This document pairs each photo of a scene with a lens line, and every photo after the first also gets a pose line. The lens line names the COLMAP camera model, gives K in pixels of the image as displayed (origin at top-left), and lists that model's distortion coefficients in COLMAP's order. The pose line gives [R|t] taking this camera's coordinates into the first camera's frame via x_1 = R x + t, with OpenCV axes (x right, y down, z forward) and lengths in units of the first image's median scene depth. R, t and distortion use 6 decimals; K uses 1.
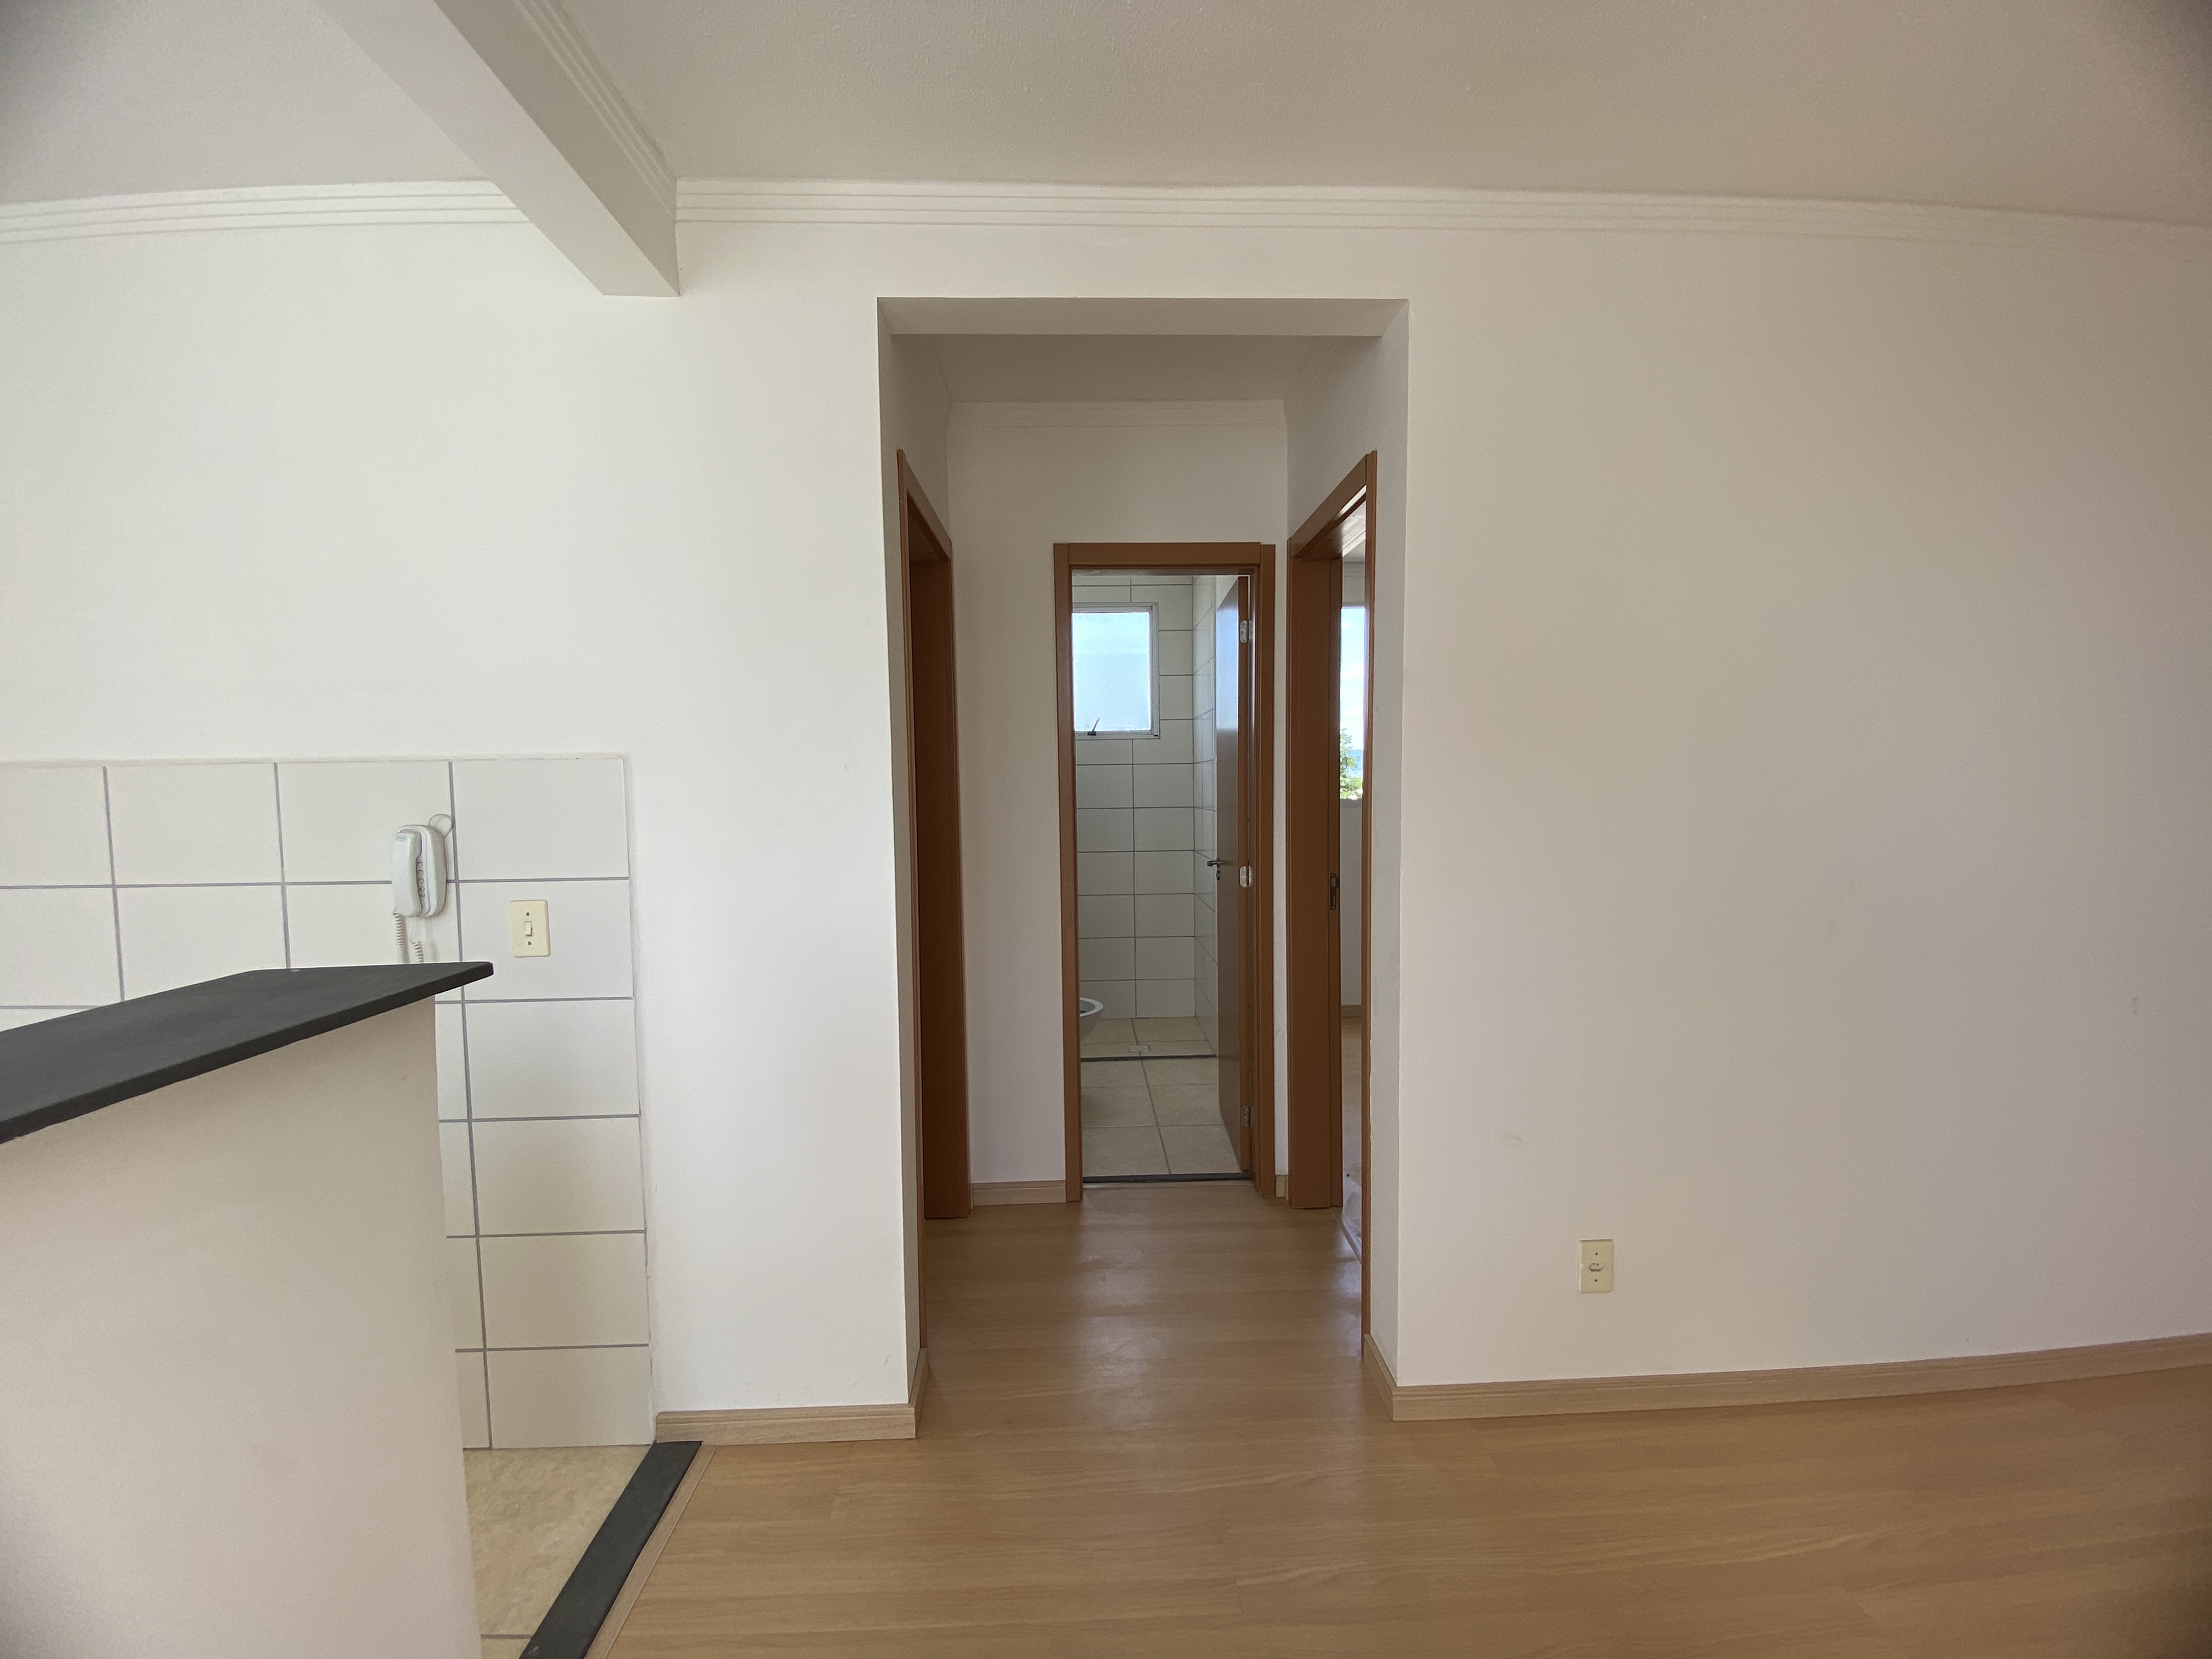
lens RADIAL K [[893.5, 0, 1097.9], [0, 893.5, 827.2], [0, 0, 1]] dist [0.016015, -0.018023]
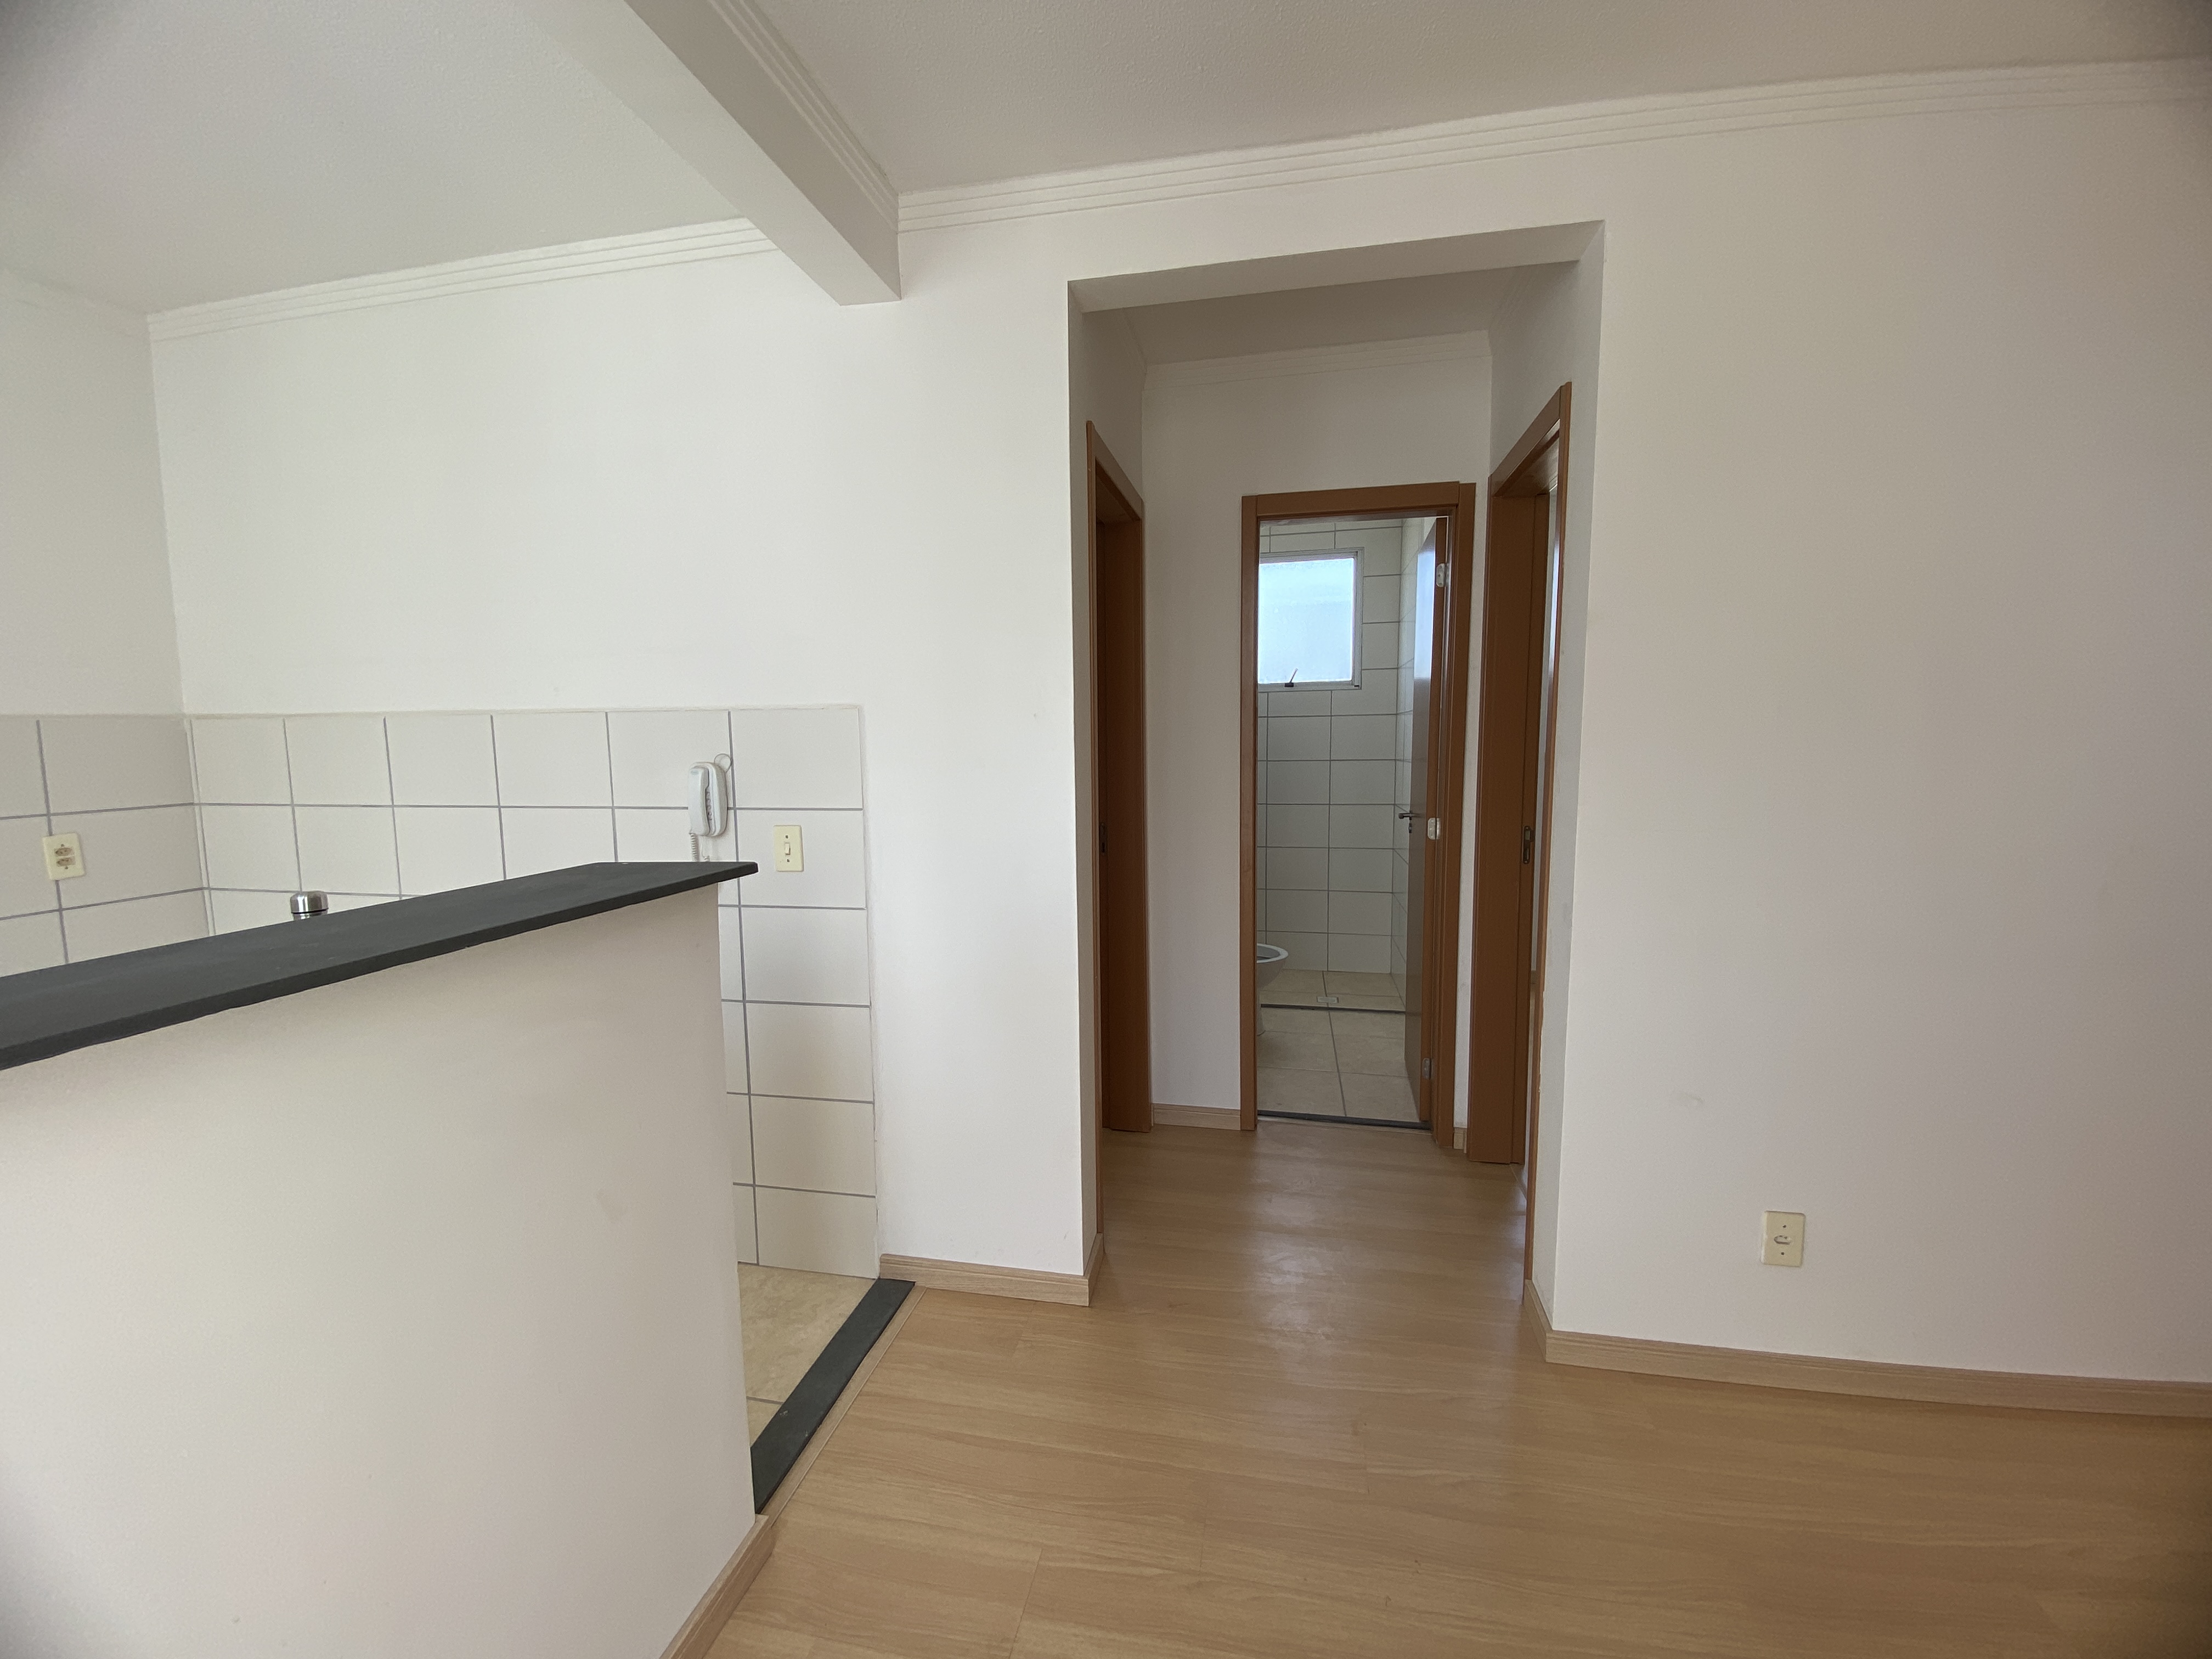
lens RADIAL K [[905.3, 0, 1096.2], [0, 905.3, 829.4], [0, 0, 1]] dist [0.028537, -0.024098]
pose [[0.971153, 0.027298, -0.236888, 0.063129], [-0.015302, 0.998513, 0.052328, 0.015175], [0.237964, -0.047194, 0.970127, -0.092653]]
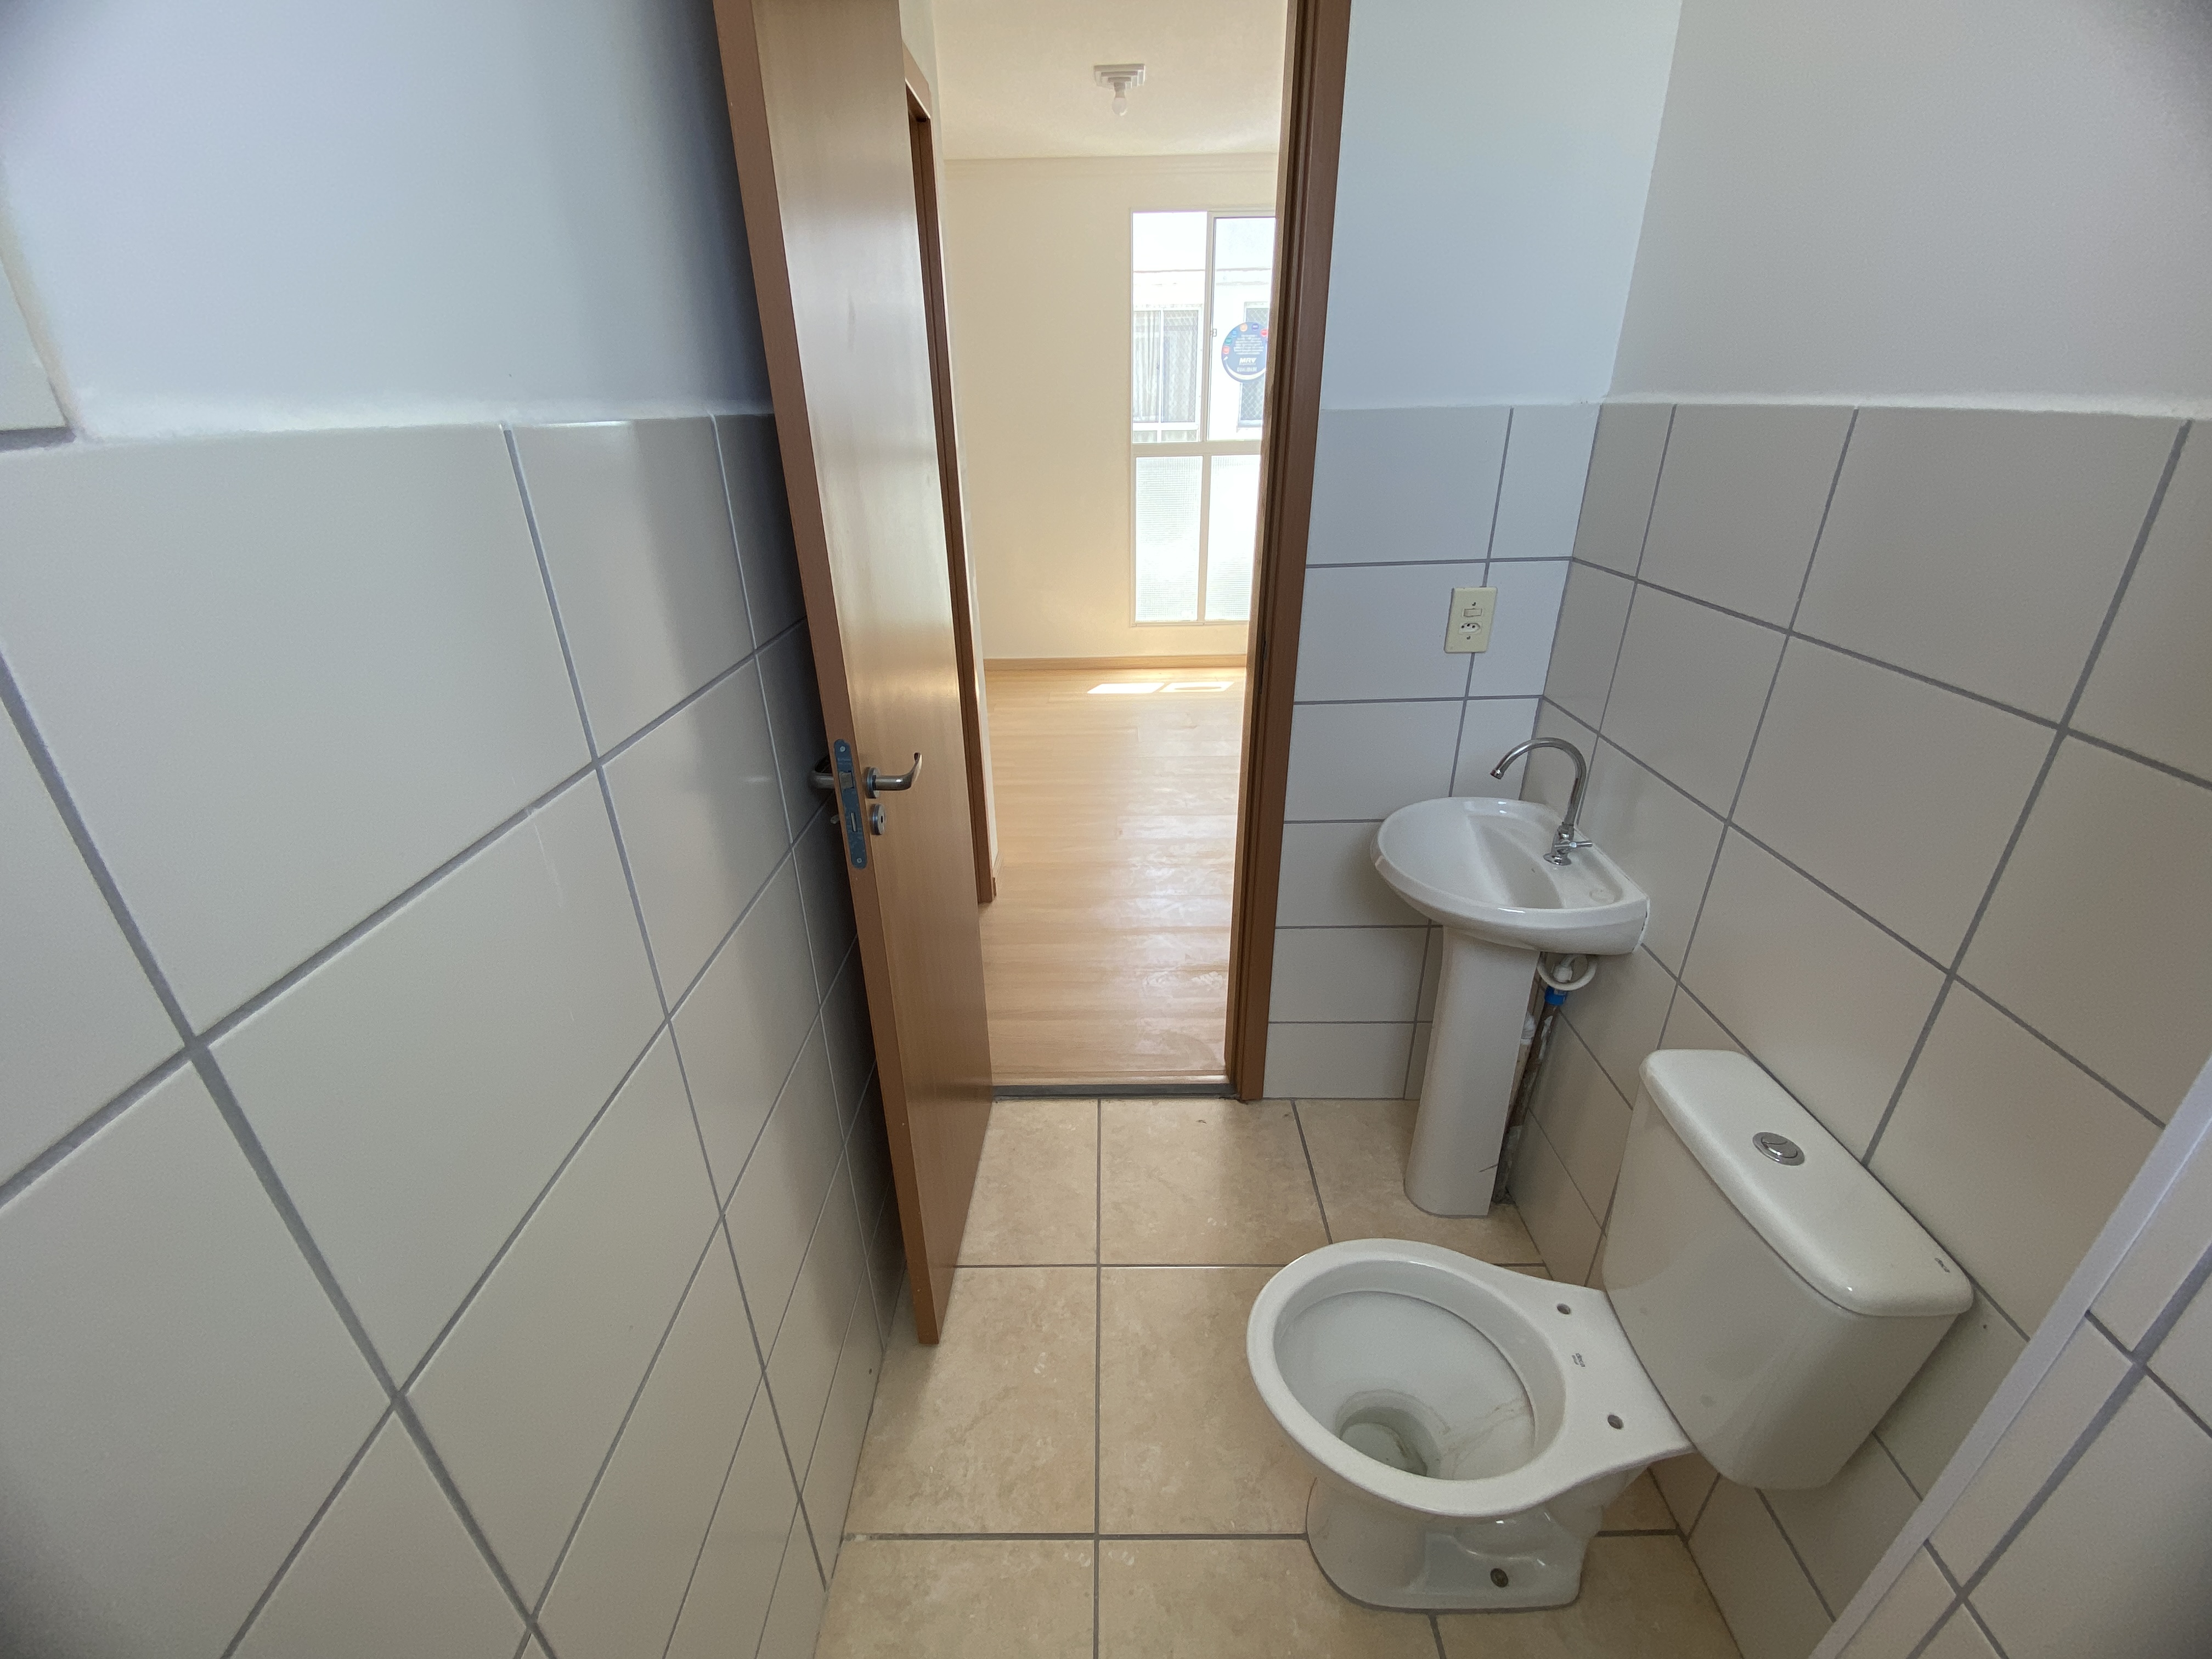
lens RADIAL K [[893.5, 0, 1097.9], [0, 893.5, 827.2], [0, 0, 1]] dist [0.016015, -0.018023]
pose [[-0.998735, 0.002438, 0.050223, 0.073836], [0.026305, 0.876571, 0.480554, -0.174346], [-0.042852, 0.481267, -0.875526, 2.316078]]
